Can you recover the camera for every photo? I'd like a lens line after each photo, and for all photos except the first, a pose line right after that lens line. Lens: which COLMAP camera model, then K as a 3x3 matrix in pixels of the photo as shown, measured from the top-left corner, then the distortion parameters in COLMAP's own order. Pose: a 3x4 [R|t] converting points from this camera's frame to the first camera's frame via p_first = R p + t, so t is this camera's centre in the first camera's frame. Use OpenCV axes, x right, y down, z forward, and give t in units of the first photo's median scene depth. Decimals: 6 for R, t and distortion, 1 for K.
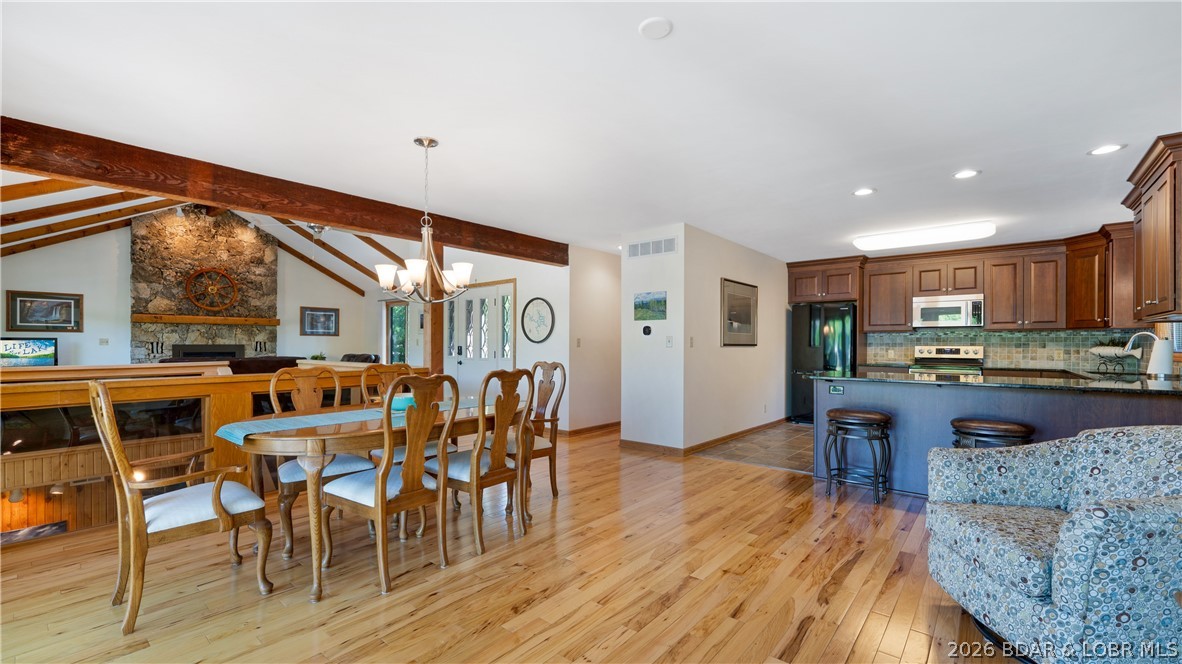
lens RADIAL K [[485.6, 0, 584.4], [0, 485.6, 319.2], [0, 0, 1]] dist [-0.009517, 0.000076]
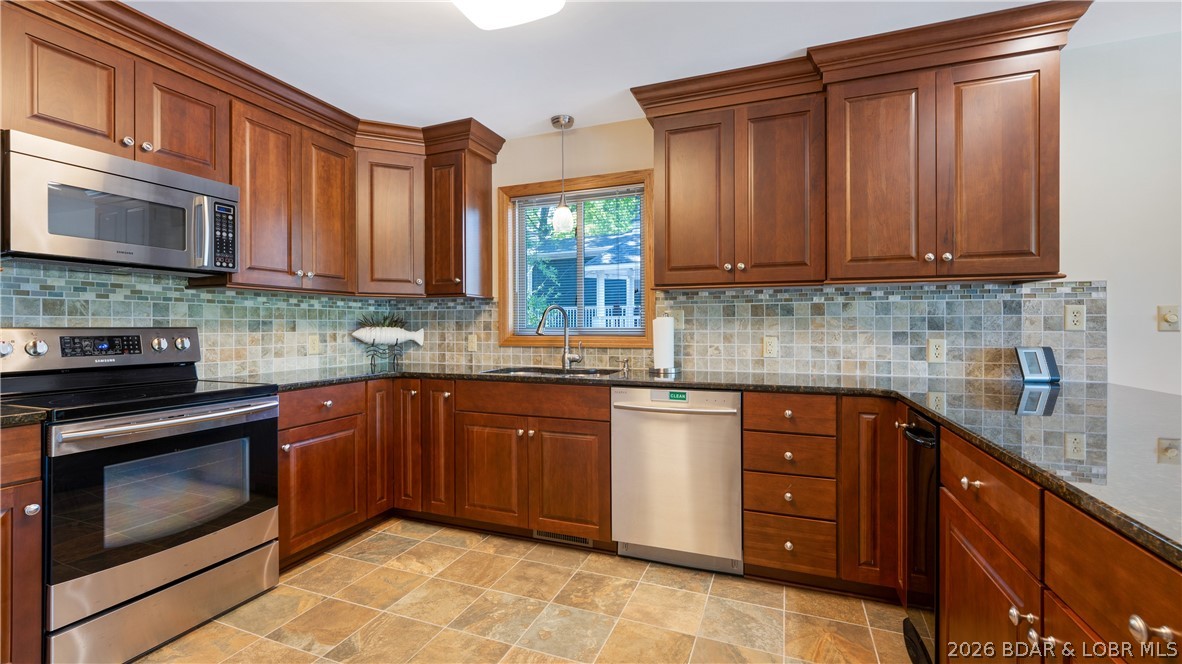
lens RADIAL K [[505.9, 0, 585.0], [0, 505.9, 327.0], [0, 0, 1]] dist [-0.000801, 0.000287]
pose [[-0.320434, -0.005068, 0.947257, 0.370358], [-0.049574, 0.998705, -0.011426, 0.046001], [-0.945973, -0.050621, -0.320270, 0.864183]]
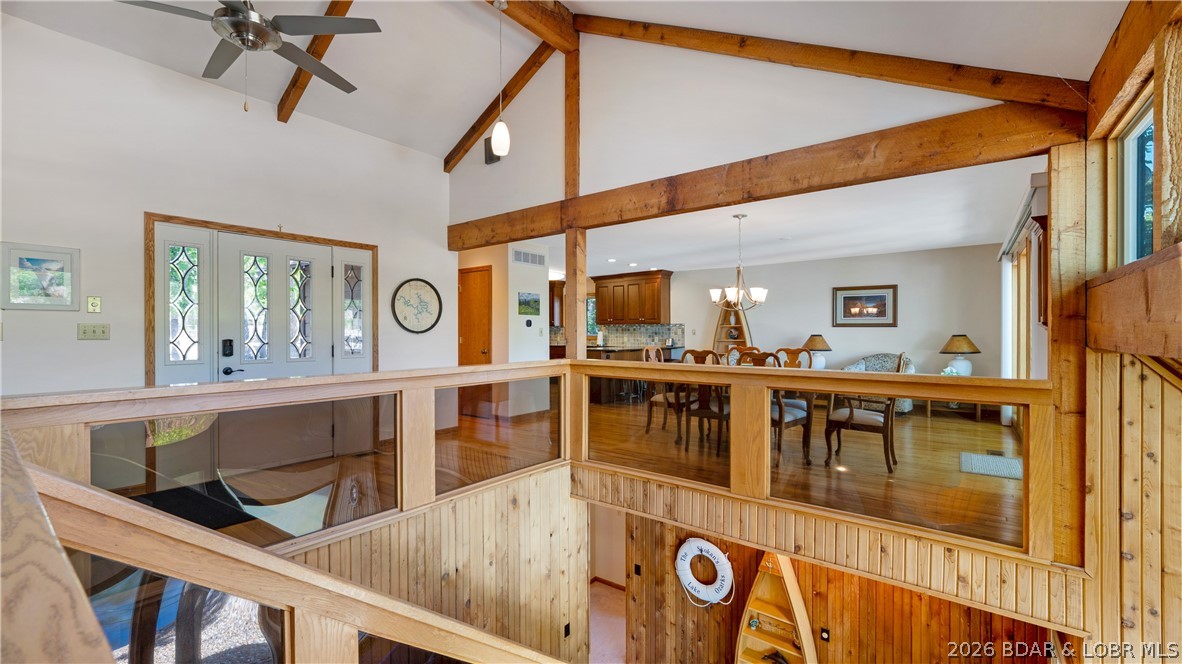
lens RADIAL K [[489.7, 0, 585.6], [0, 489.7, 332.6], [0, 0, 1]] dist [-0.000561, -0.000001]
pose [[-0.040974, -0.001679, 0.999159, -0.987447], [-0.049465, 0.998776, -0.000350, 0.034963], [-0.997935, -0.049437, -0.041007, 0.774189]]
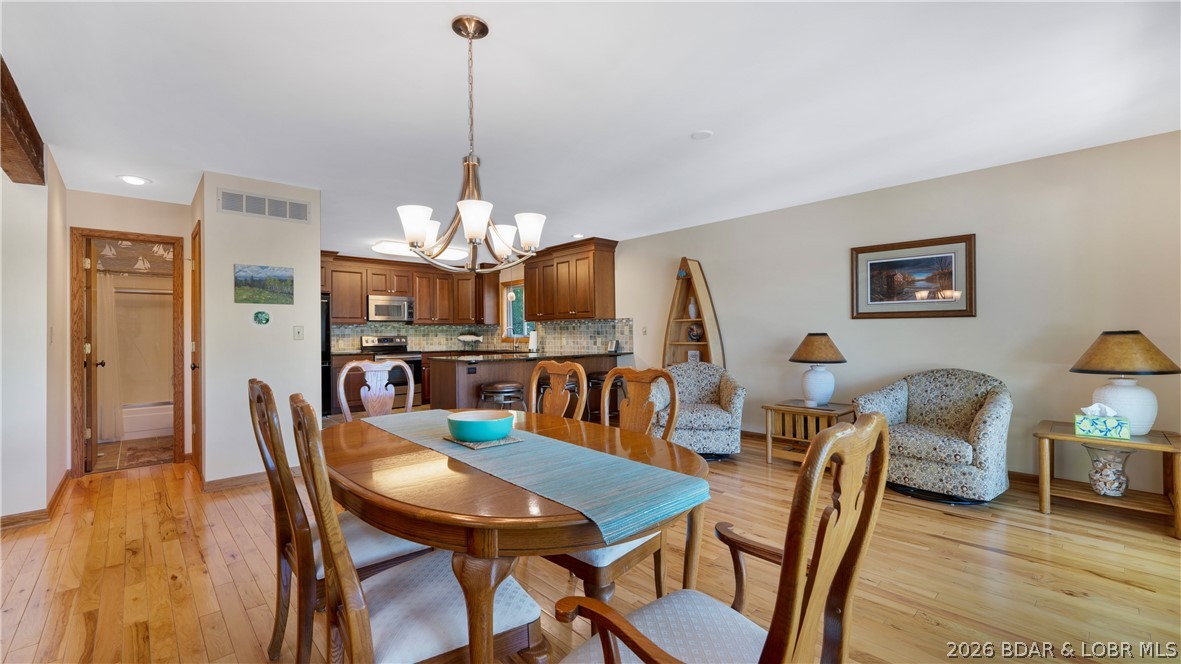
lens RADIAL K [[489.3, 0, 585.1], [0, 489.3, 332.6], [0, 0, 1]] dist [-0.000561, -0.000001]
pose [[0.116320, -0.001803, 0.993210, -0.469906], [-0.040549, 0.999156, 0.006563, 0.018056], [-0.992384, -0.041037, 0.116149, 0.365278]]
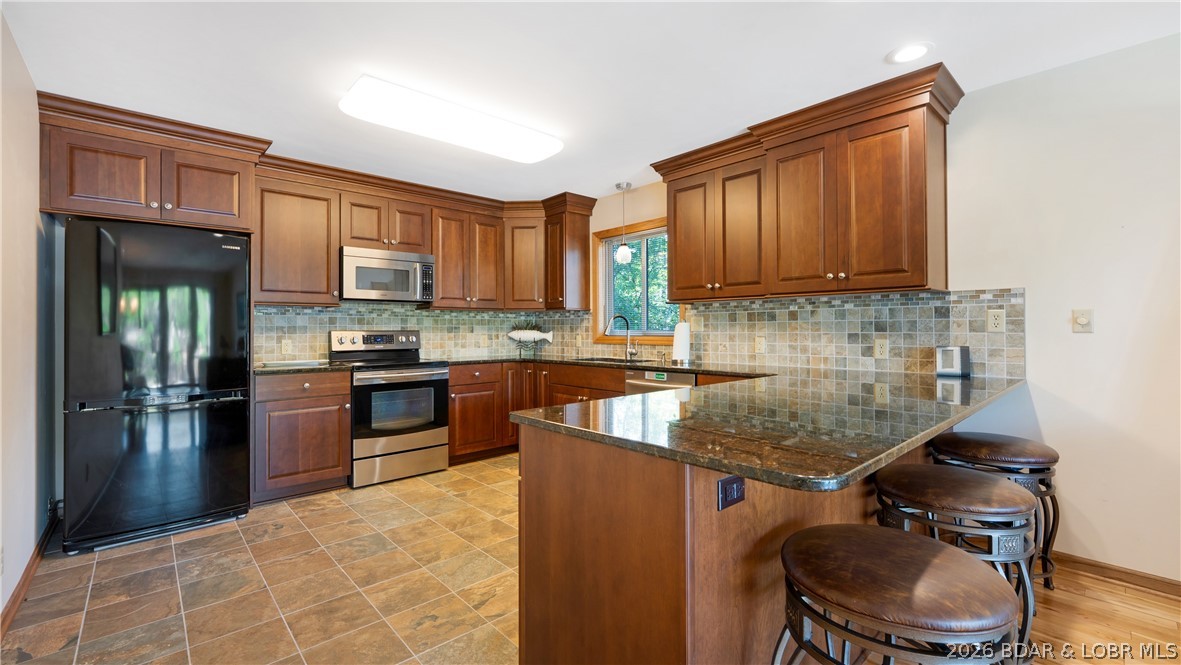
lens RADIAL K [[497.1, 0, 581.1], [0, 497.1, 327.8], [0, 0, 1]] dist [-0.002080, -0.000148]
pose [[0.132934, -0.001098, 0.991124, 0.148096], [-0.047212, 0.998857, 0.007439, 0.035983], [-0.990000, -0.047782, 0.132731, 0.690852]]
